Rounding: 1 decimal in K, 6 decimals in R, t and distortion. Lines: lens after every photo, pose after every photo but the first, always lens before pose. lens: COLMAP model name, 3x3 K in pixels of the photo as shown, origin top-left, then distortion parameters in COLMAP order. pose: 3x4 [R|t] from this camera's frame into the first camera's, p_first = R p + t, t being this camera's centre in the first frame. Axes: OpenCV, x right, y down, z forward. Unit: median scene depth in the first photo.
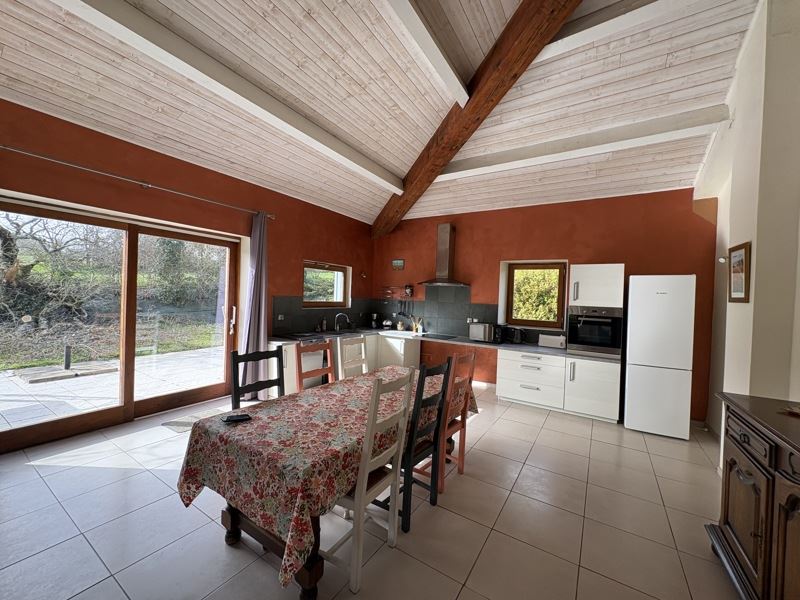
lens RADIAL K [[316.8, 0, 400.0], [0, 316.8, 300.0], [0, 0, 1]] dist [-0.000345, -0.000012]
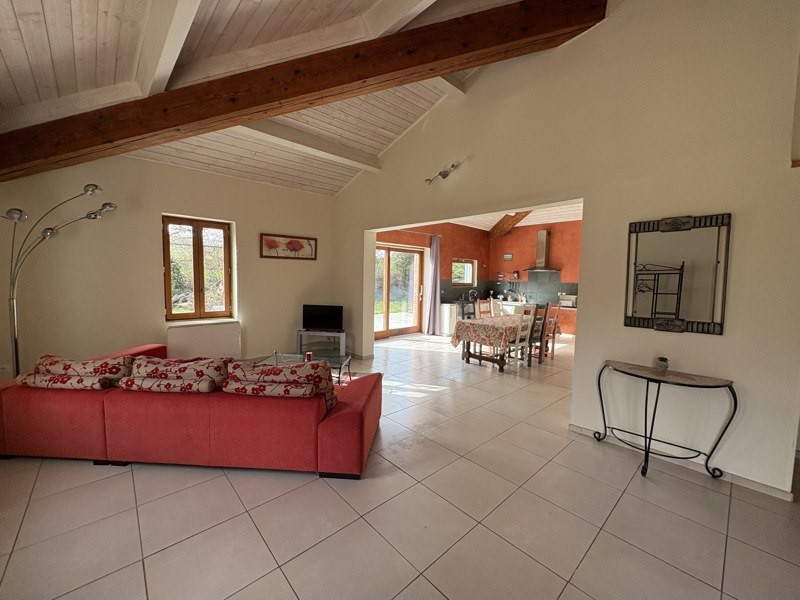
lens RADIAL K [[325.5, 0, 400.0], [0, 325.5, 300.0], [0, 0, 1]] dist [0.000069, -0.000001]
pose [[0.968148, 0.000311, -0.250378, -0.127757], [0.012262, 0.998740, 0.048655, 0.007801], [0.250077, -0.050176, 0.966925, -0.686134]]
